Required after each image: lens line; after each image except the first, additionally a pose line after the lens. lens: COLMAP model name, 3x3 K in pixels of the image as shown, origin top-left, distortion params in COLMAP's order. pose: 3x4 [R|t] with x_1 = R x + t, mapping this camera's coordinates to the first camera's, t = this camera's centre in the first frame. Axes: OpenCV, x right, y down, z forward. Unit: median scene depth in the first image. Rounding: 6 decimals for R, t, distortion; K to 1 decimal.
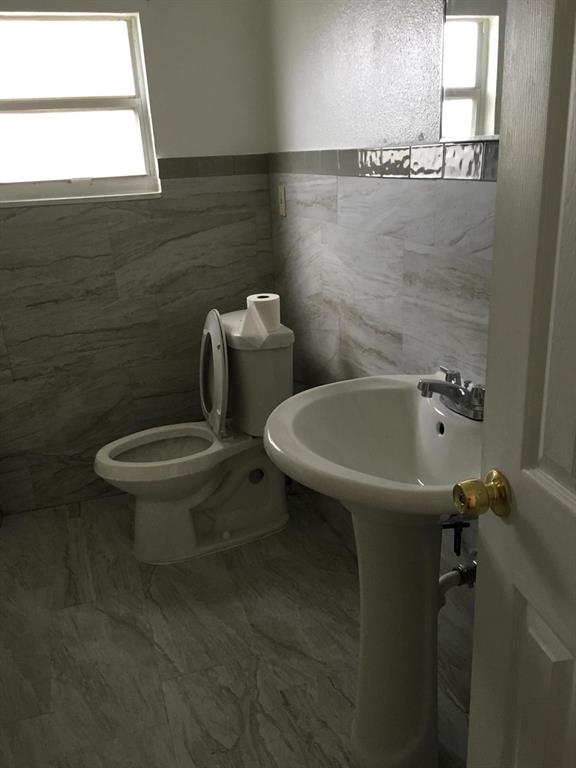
lens RADIAL K [[652.5, 0, 288.5], [0, 652.5, 388.4], [0, 0, 1]] dist [0.052203, -0.064416]
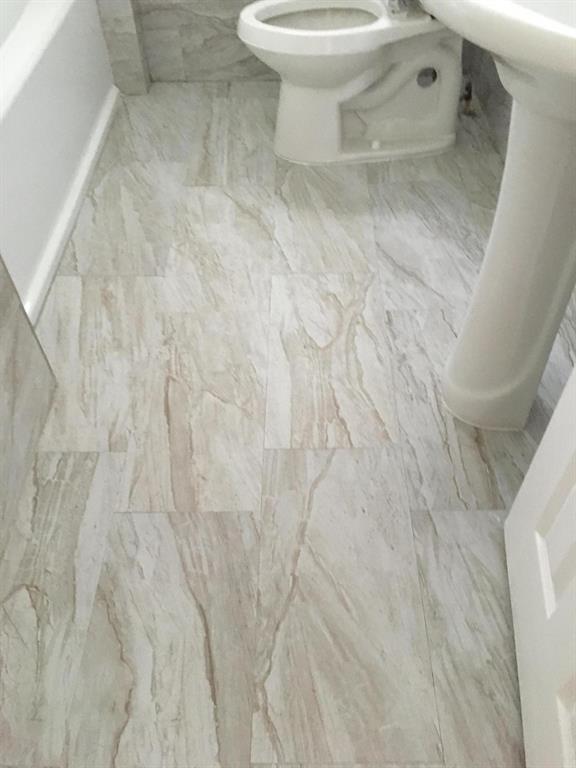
lens RADIAL K [[652.5, 0, 288.4], [0, 652.5, 383.4], [0, 0, 1]] dist [0.052203, -0.064416]
pose [[0.946909, 0.257303, -0.192765, 0.047196], [-0.127741, 0.851322, 0.508854, 0.068603], [0.295035, -0.457215, 0.838993, 0.094207]]
